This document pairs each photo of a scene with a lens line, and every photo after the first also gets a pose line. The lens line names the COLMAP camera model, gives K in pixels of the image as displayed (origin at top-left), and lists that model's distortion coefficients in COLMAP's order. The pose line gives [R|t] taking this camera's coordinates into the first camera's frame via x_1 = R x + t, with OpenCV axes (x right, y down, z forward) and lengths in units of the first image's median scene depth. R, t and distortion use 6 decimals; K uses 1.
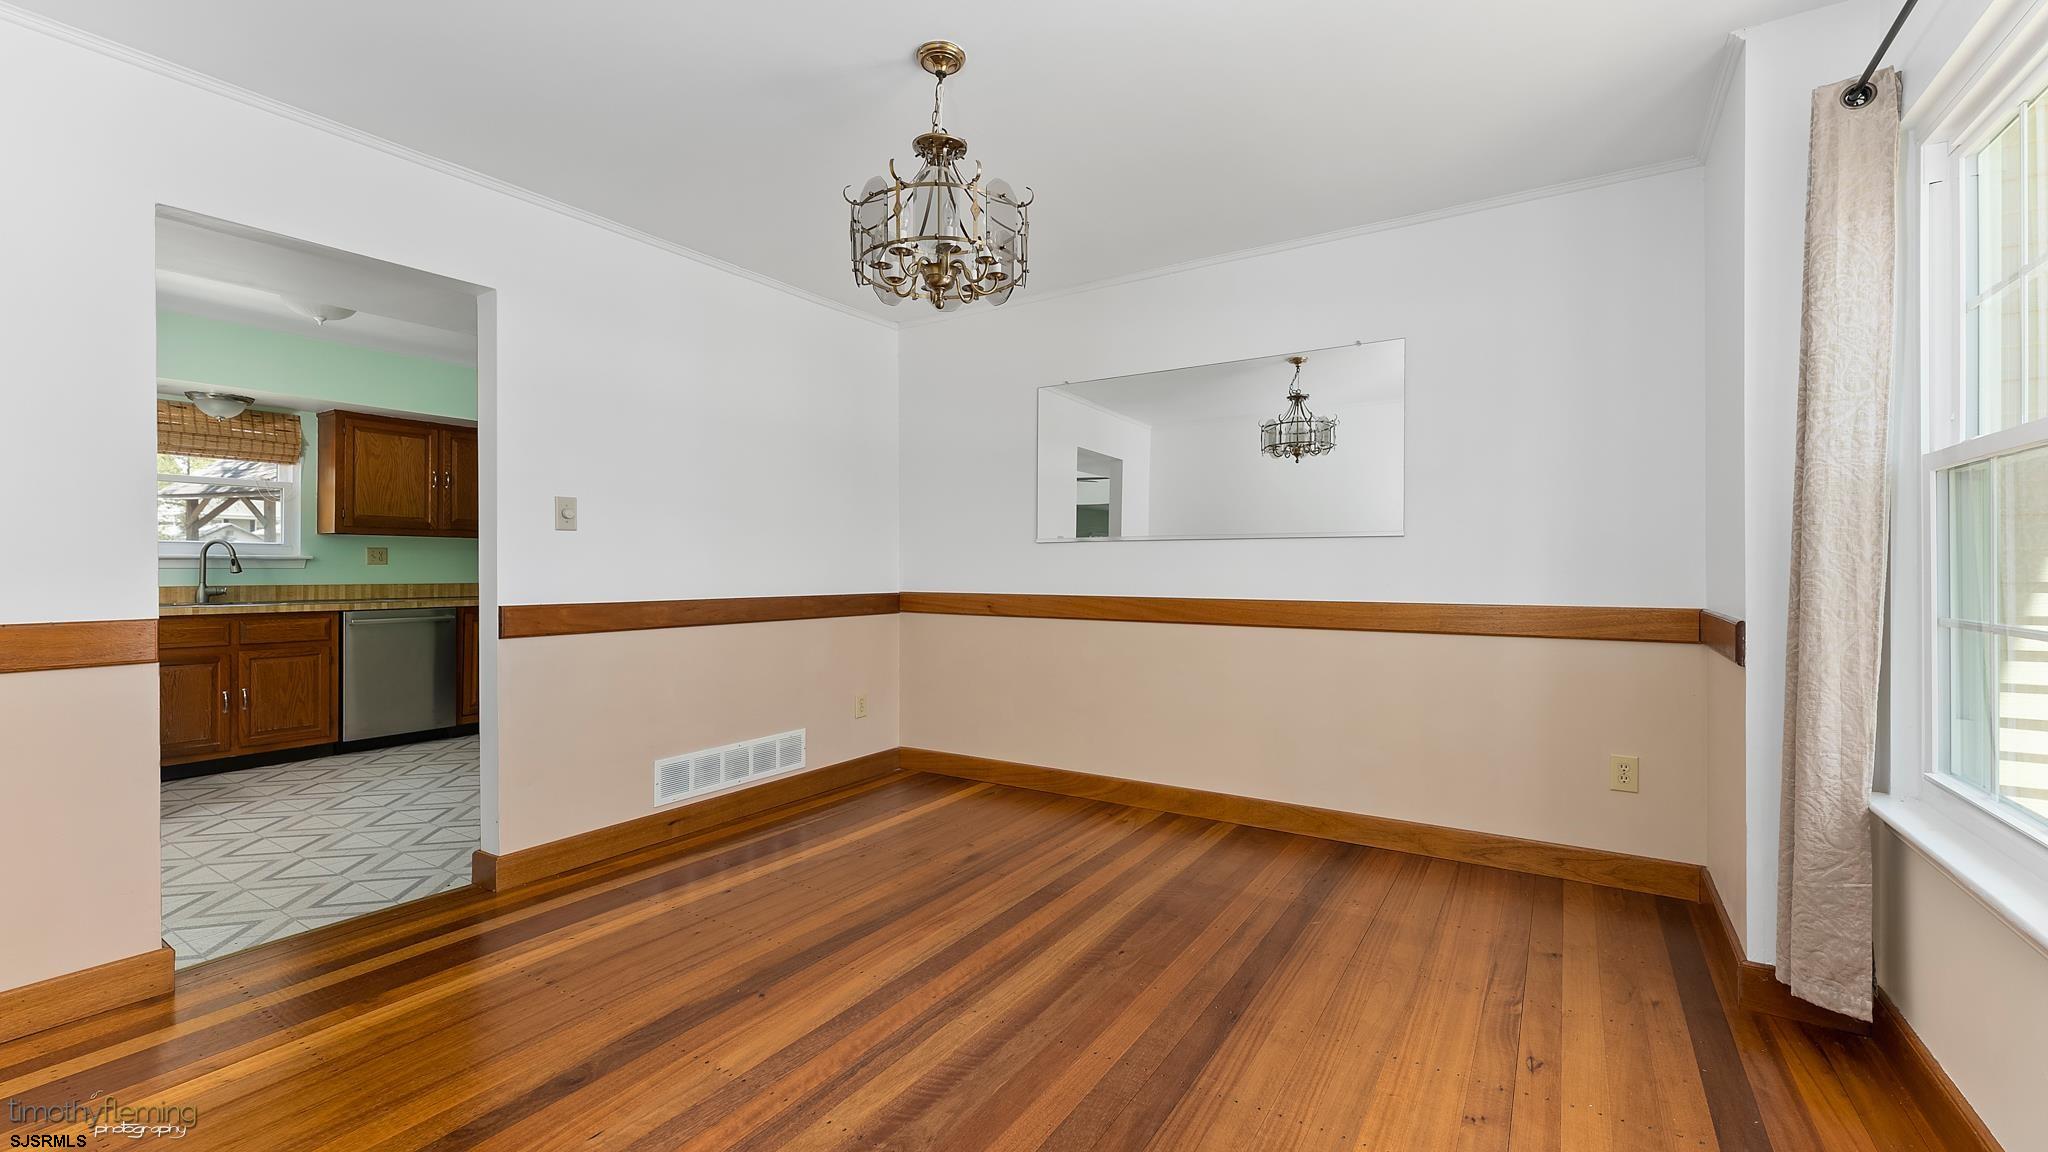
lens RADIAL K [[828.9, 0, 1023.1], [0, 828.9, 568.2], [0, 0, 1]] dist [-0.008587, 0.000278]
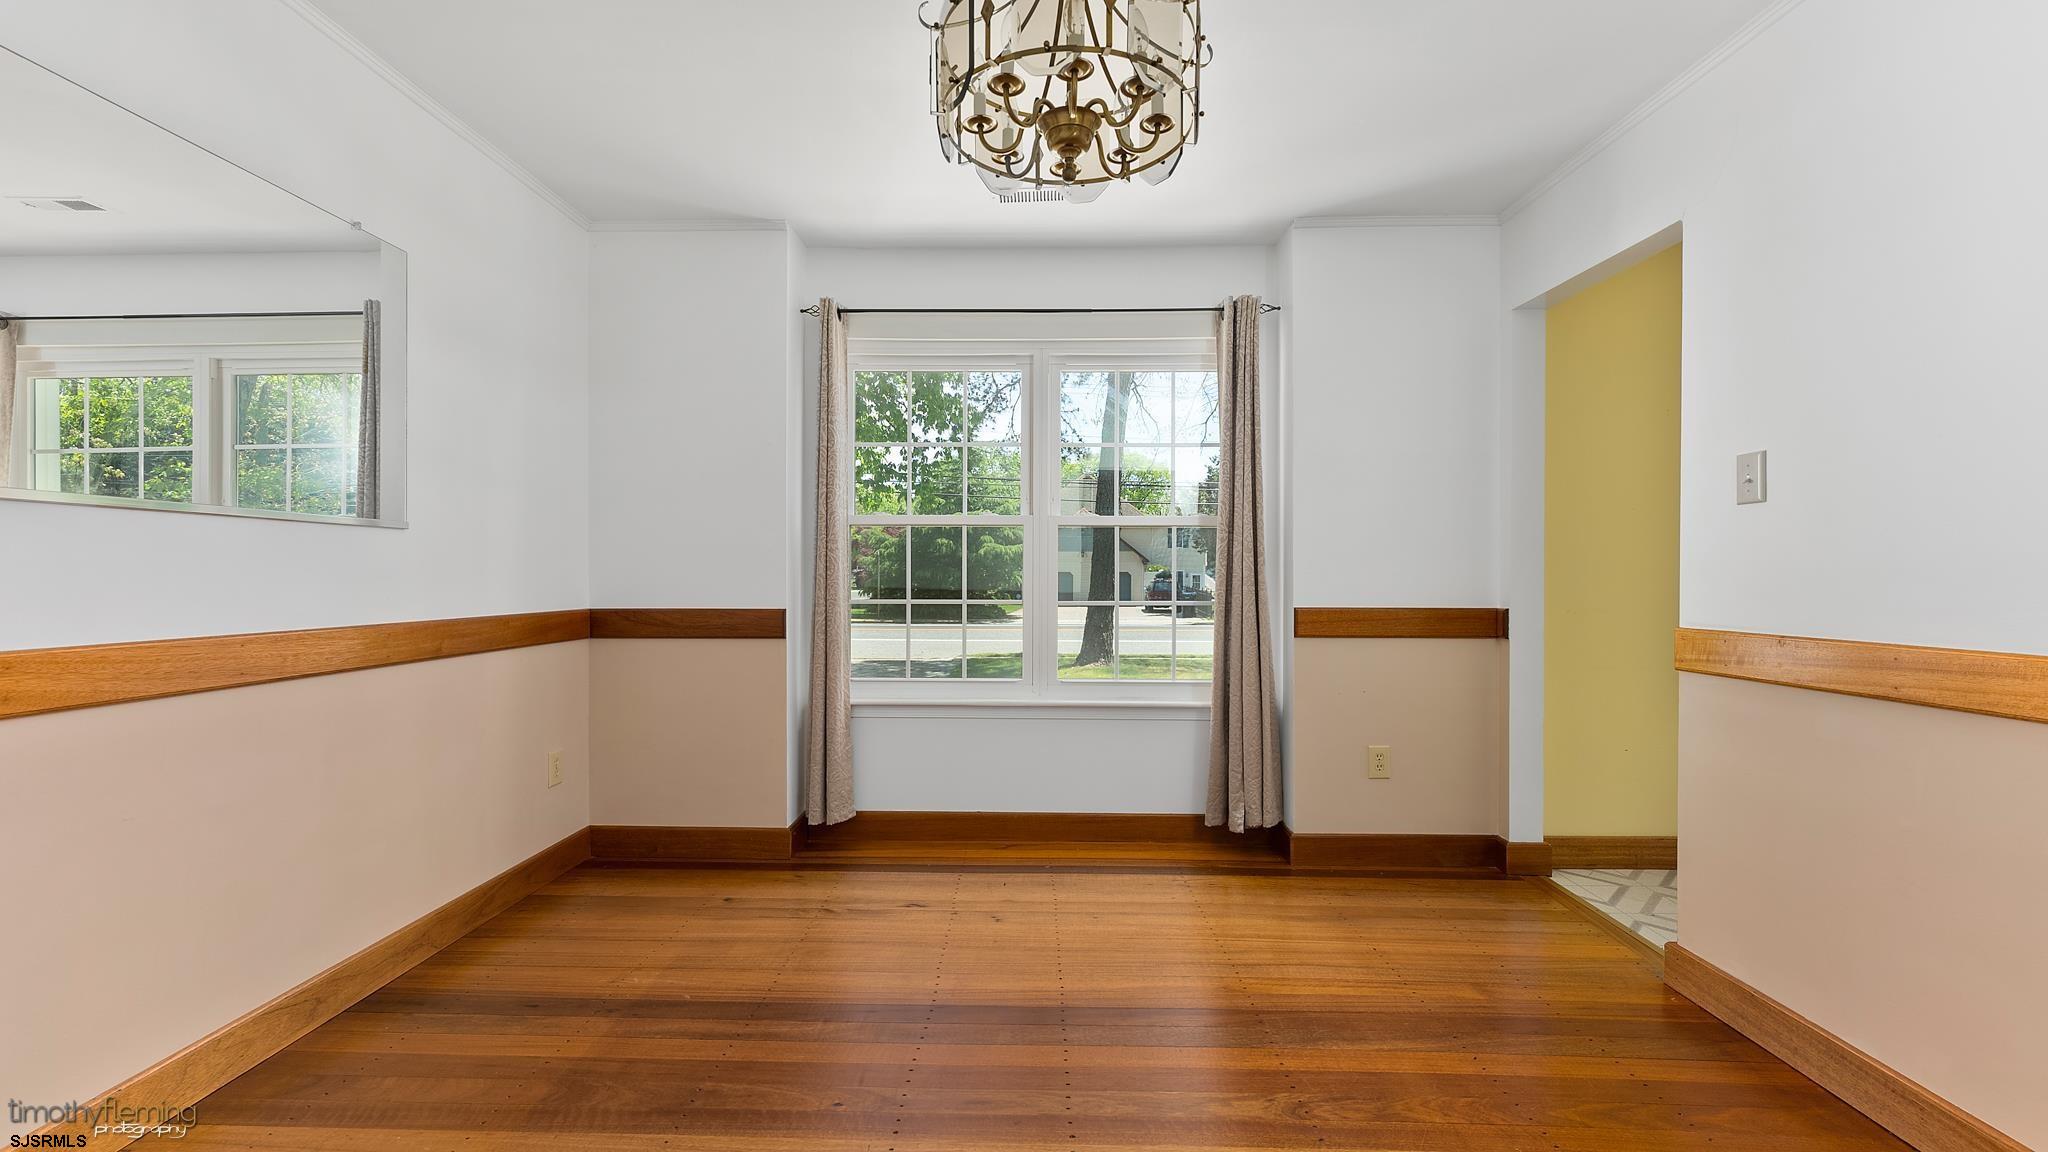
lens RADIAL K [[828.9, 0, 1023.1], [0, 828.9, 568.2], [0, 0, 1]] dist [-0.008587, 0.000278]
pose [[-0.520707, -0.002936, 0.853731, -0.566832], [-0.001288, 0.999996, 0.002653, -0.015361], [-0.853735, 0.000282, -0.520708, 1.183703]]
